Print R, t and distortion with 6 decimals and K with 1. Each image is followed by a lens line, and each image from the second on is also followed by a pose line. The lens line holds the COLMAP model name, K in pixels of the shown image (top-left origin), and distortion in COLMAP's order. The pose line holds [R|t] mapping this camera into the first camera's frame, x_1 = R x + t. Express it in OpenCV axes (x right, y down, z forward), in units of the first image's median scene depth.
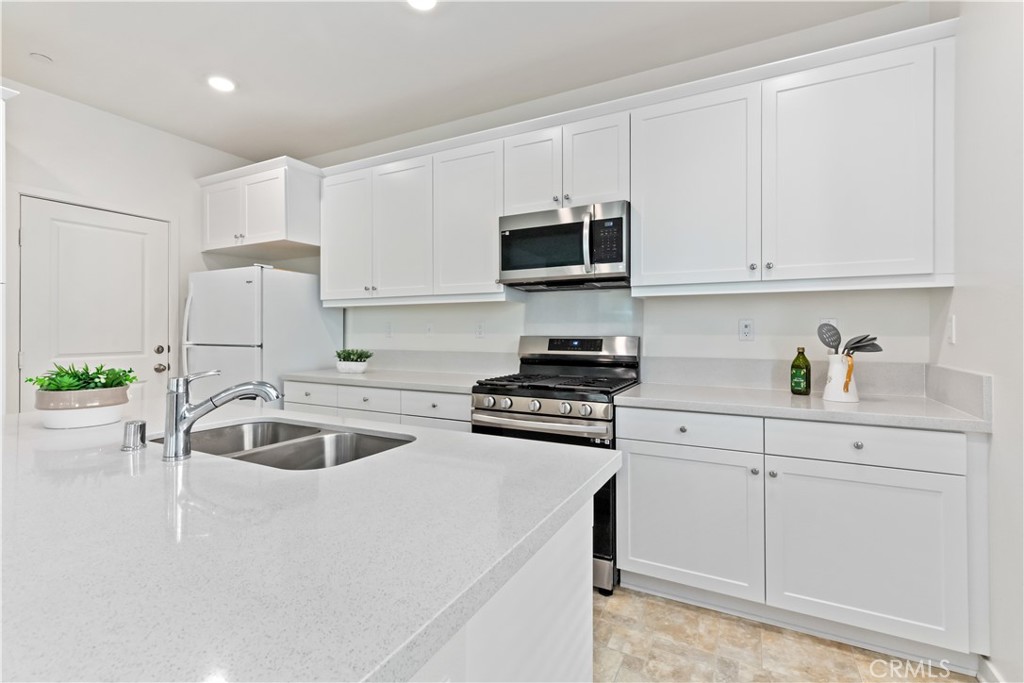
lens RADIAL K [[459.2, 0, 513.8], [0, 459.2, 328.7], [0, 0, 1]] dist [0.002645, 0.000452]
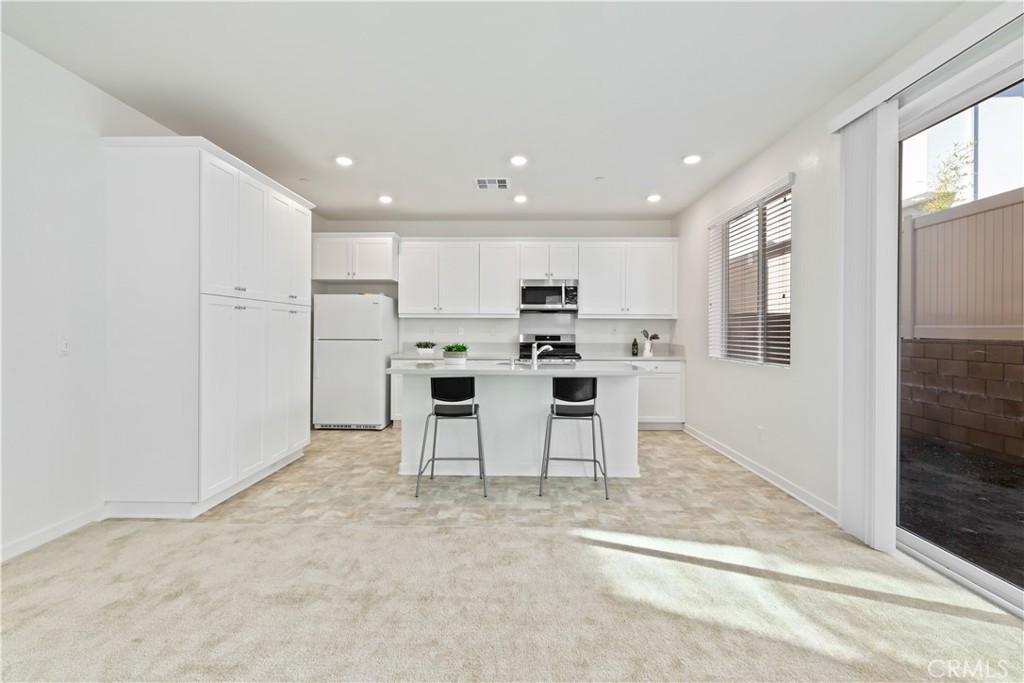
lens RADIAL K [[459.2, 0, 508.1], [0, 459.2, 328.6], [0, 0, 1]] dist [0.002645, 0.000452]
pose [[0.890806, 0.009022, 0.454293, -1.149572], [-0.007066, 0.999957, -0.006002, 0.003247], [-0.454328, 0.002137, 0.890832, -0.983115]]
